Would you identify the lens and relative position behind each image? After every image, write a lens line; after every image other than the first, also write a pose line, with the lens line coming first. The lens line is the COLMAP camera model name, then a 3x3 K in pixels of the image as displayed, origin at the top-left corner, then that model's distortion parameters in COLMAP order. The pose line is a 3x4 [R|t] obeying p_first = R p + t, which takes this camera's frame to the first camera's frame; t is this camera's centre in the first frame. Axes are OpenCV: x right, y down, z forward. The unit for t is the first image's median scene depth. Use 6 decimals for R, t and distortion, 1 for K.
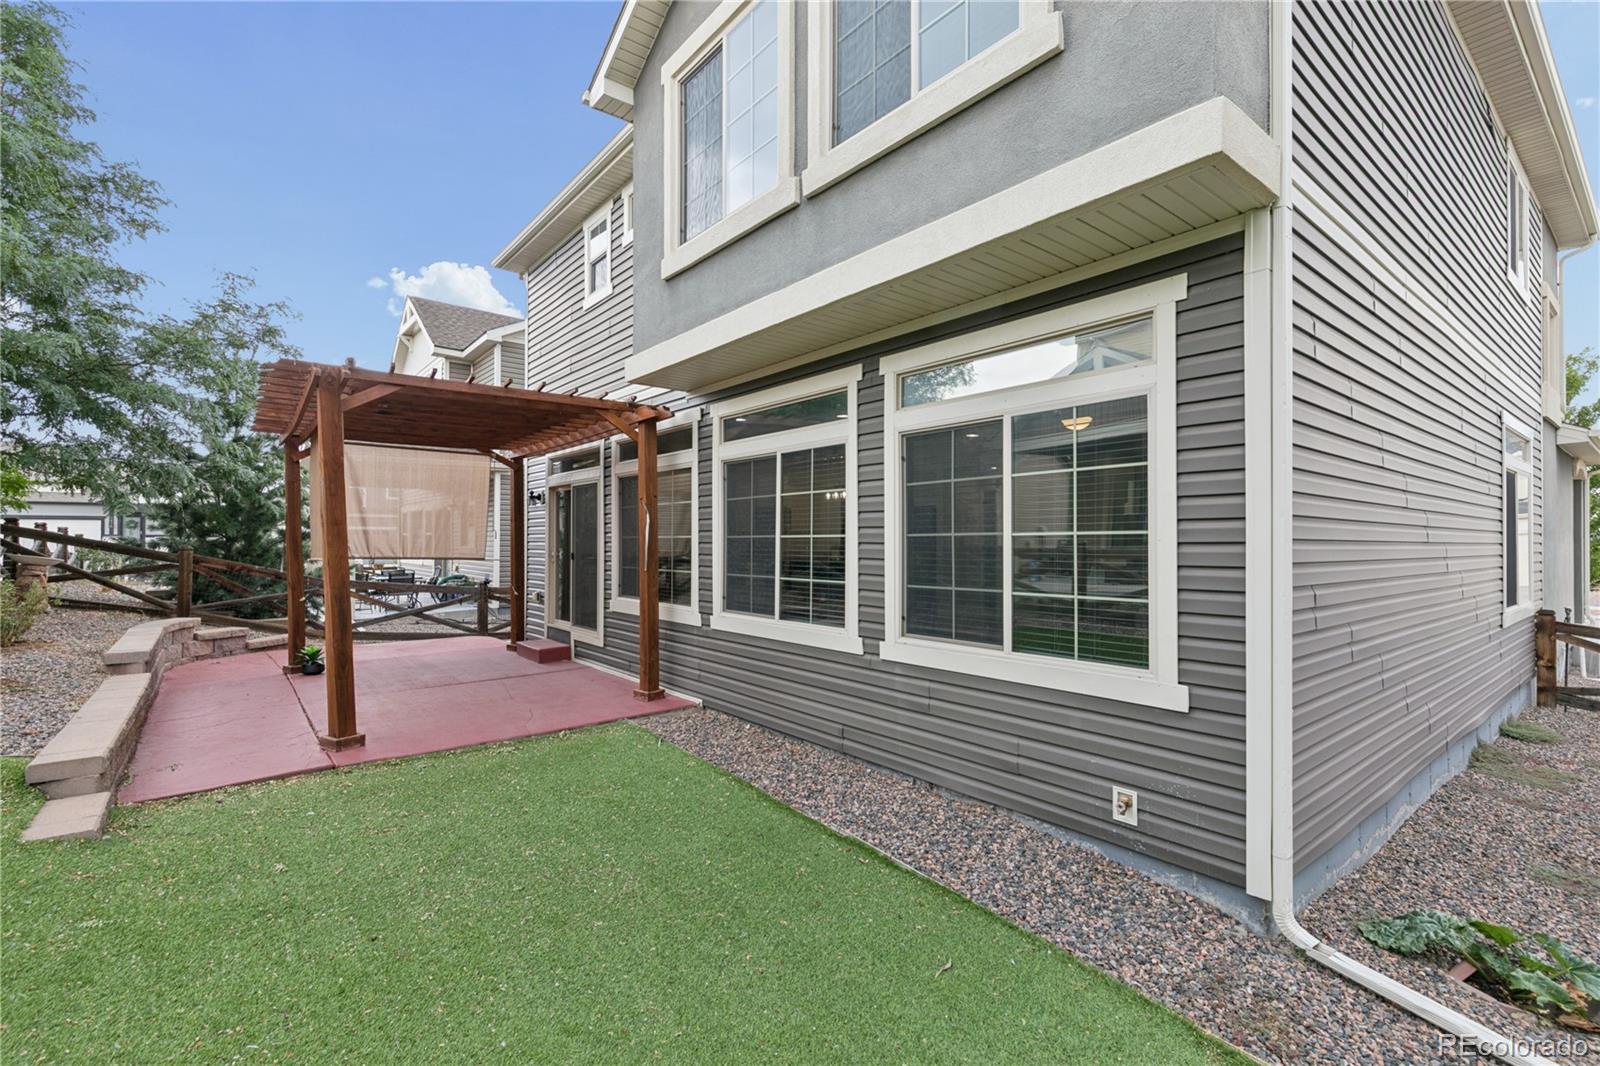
lens RADIAL K [[724.1, 0, 798.5], [0, 724.1, 533.4], [0, 0, 1]] dist [0.001944, 0.000172]
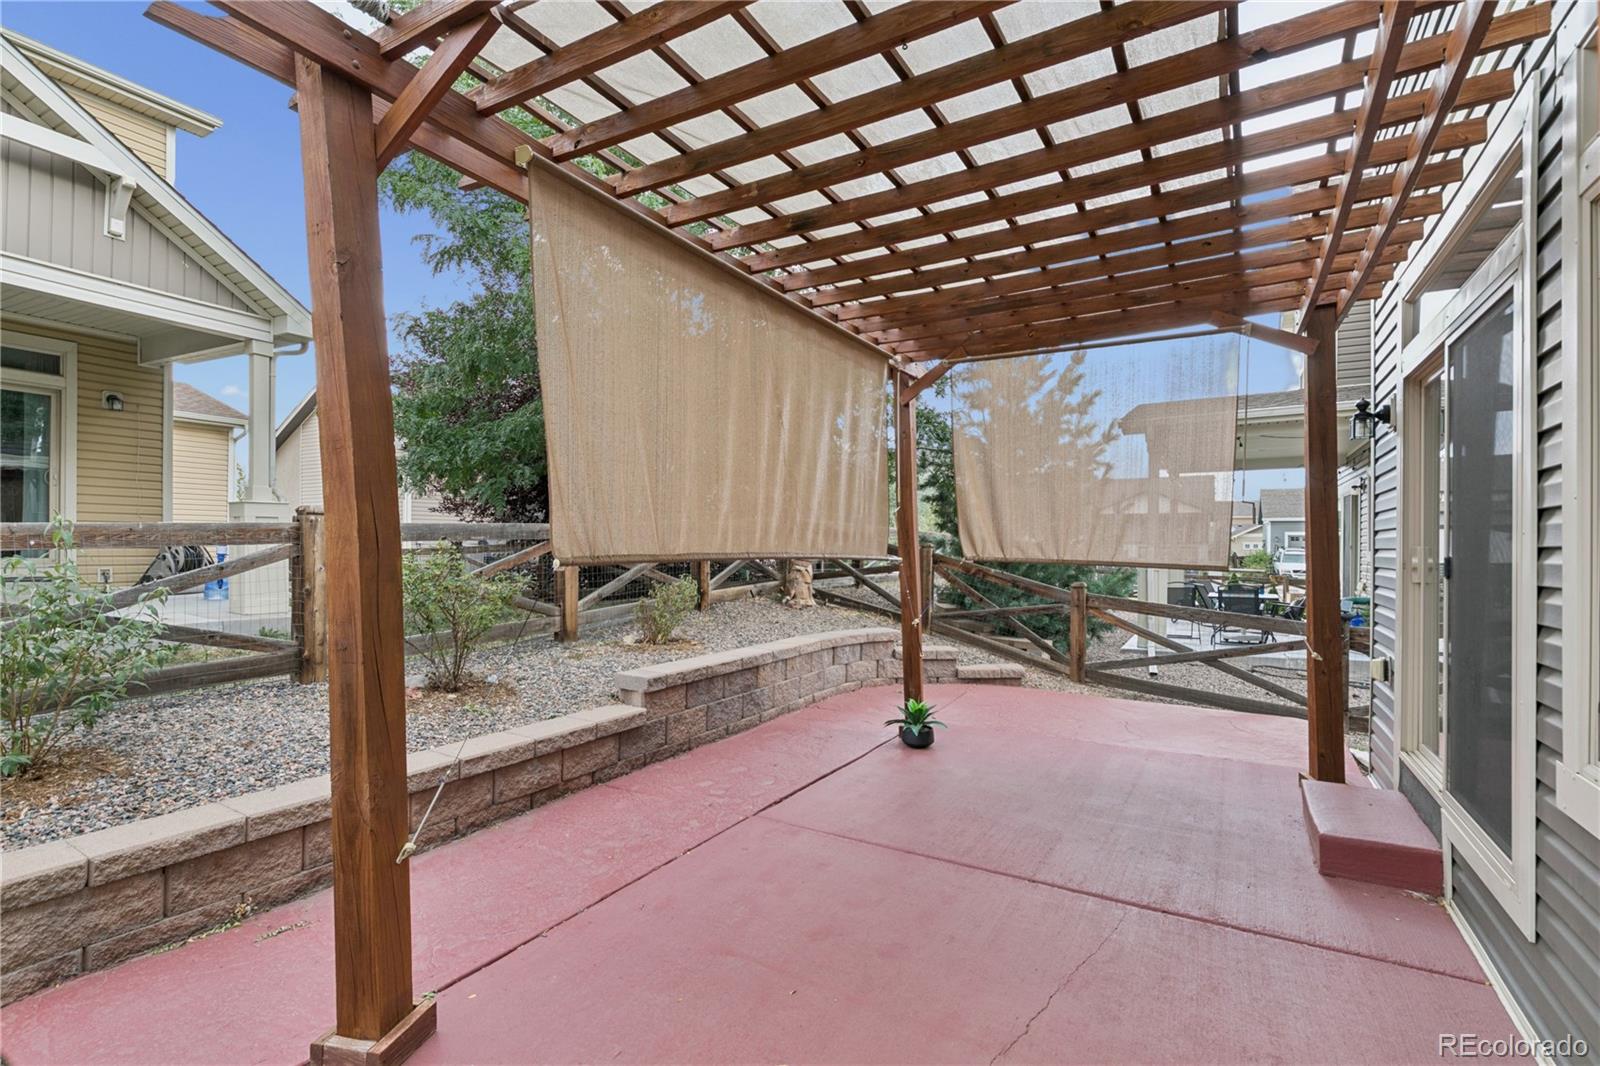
lens RADIAL K [[724.1, 0, 797.1], [0, 724.1, 537.1], [0, 0, 1]] dist [0.001944, 0.000172]
pose [[0.351233, -0.009055, -0.936244, -0.107952], [0.001732, 0.999958, -0.009021, 0.018775], [0.936286, 0.001546, 0.351234, 0.581355]]
